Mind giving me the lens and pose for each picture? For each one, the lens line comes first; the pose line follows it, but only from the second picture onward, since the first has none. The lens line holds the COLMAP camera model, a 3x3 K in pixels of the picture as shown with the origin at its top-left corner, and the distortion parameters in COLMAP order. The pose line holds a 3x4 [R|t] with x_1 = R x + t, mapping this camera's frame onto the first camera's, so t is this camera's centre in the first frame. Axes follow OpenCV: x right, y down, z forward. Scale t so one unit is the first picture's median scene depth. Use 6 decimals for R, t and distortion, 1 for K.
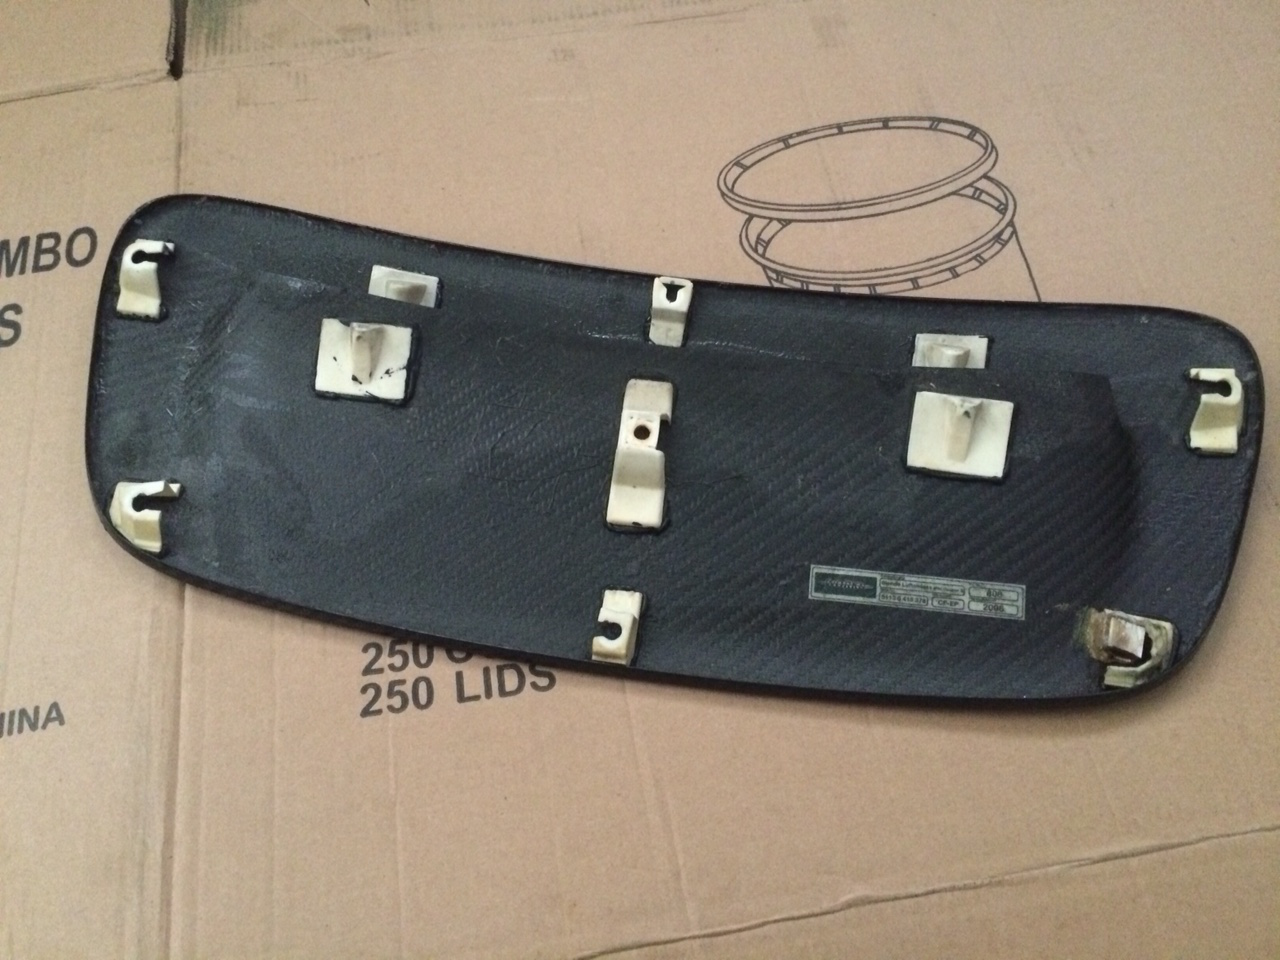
lens RADIAL K [[1077.3, 0, 640.0], [0, 1077.3, 480.0], [0, 0, 1]] dist [0.060734, -0.083347]
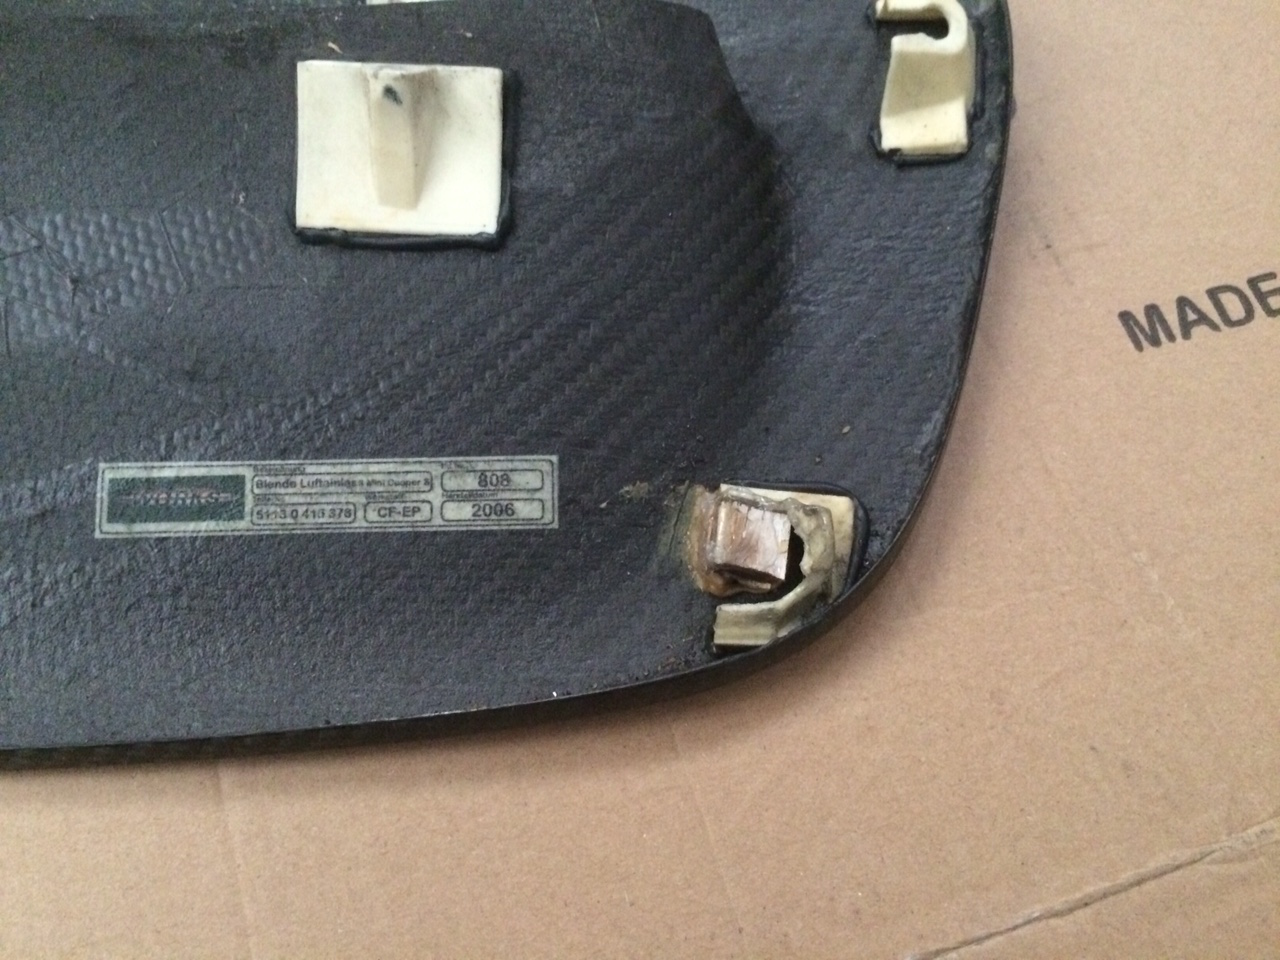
lens RADIAL K [[1077.3, 0, 640.0], [0, 1077.3, 480.0], [0, 0, 1]] dist [0.060734, -0.083347]
pose [[0.986061, -0.116208, 0.119079, 0.332589], [0.104707, 0.989595, 0.098684, 0.064904], [-0.129308, -0.084840, 0.987968, 0.524993]]
